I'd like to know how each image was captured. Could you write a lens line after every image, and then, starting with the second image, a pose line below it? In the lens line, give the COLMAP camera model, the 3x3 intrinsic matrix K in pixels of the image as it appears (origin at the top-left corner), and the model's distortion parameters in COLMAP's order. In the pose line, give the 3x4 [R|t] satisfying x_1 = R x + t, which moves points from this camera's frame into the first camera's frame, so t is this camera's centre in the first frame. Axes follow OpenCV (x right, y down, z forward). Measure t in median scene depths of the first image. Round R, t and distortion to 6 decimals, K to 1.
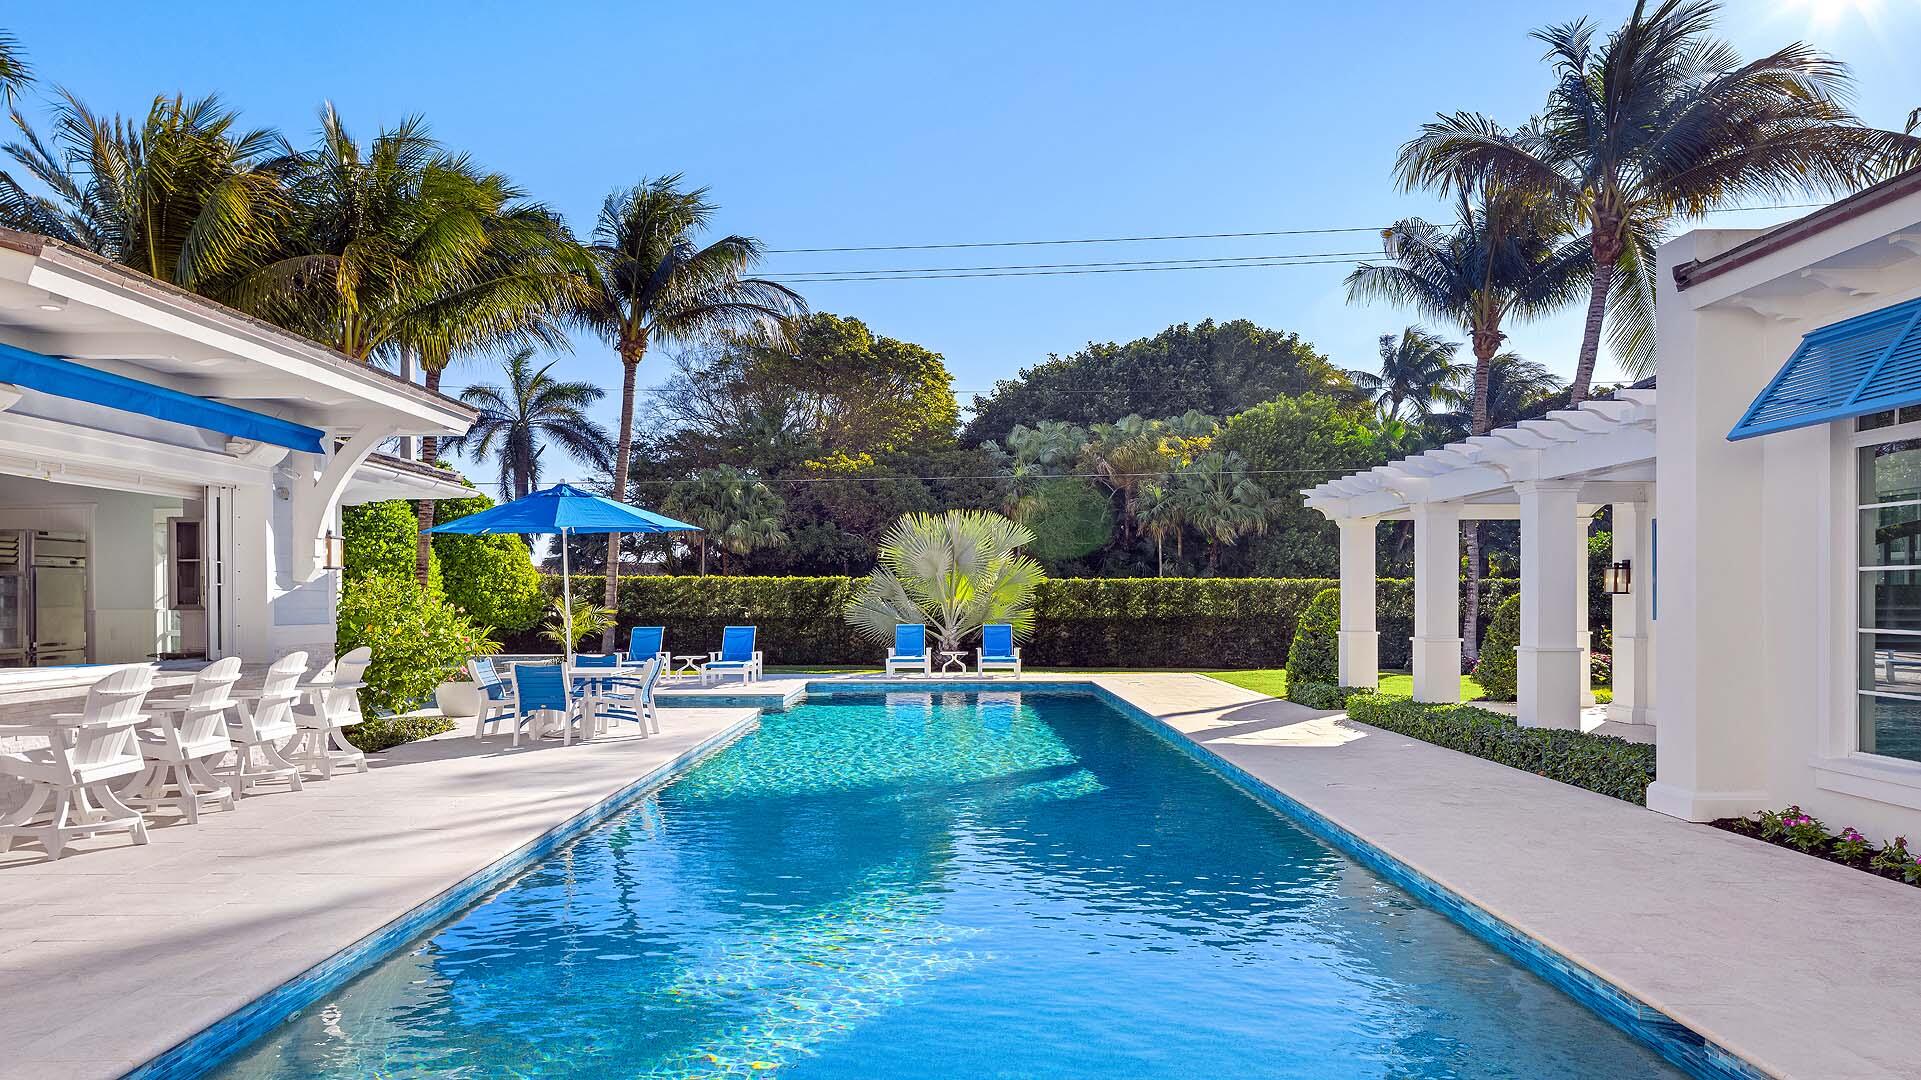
lens RADIAL K [[1311.7, 0, 954.1], [0, 1311.7, 600.1], [0, 0, 1]] dist [-0.005280, 0.000274]
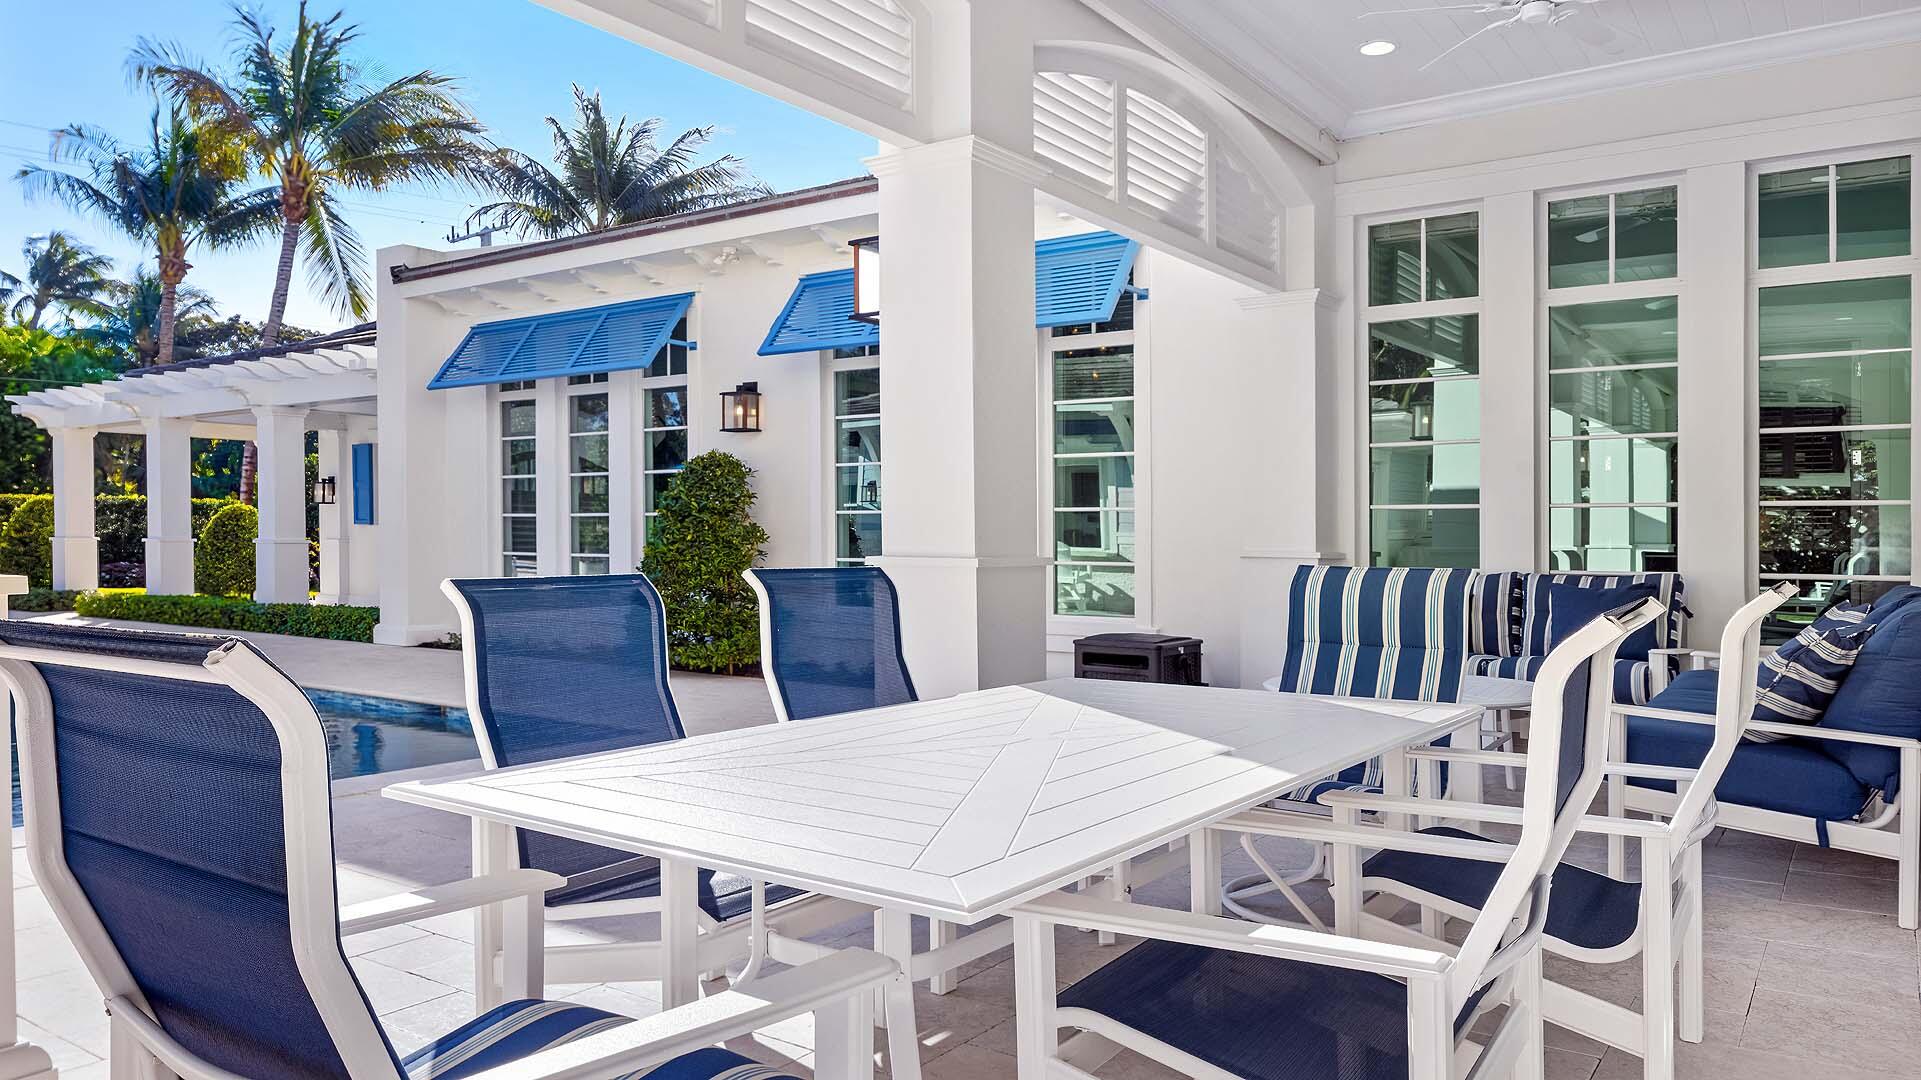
lens RADIAL K [[1311.7, 0, 954.1], [0, 1311.7, 600.1], [0, 0, 1]] dist [-0.005280, 0.000274]
pose [[0.580109, -0.035177, 0.813779, -0.144832], [-0.004927, 0.998897, 0.046691, 0.023098], [-0.814524, -0.031095, 0.579296, -0.186809]]
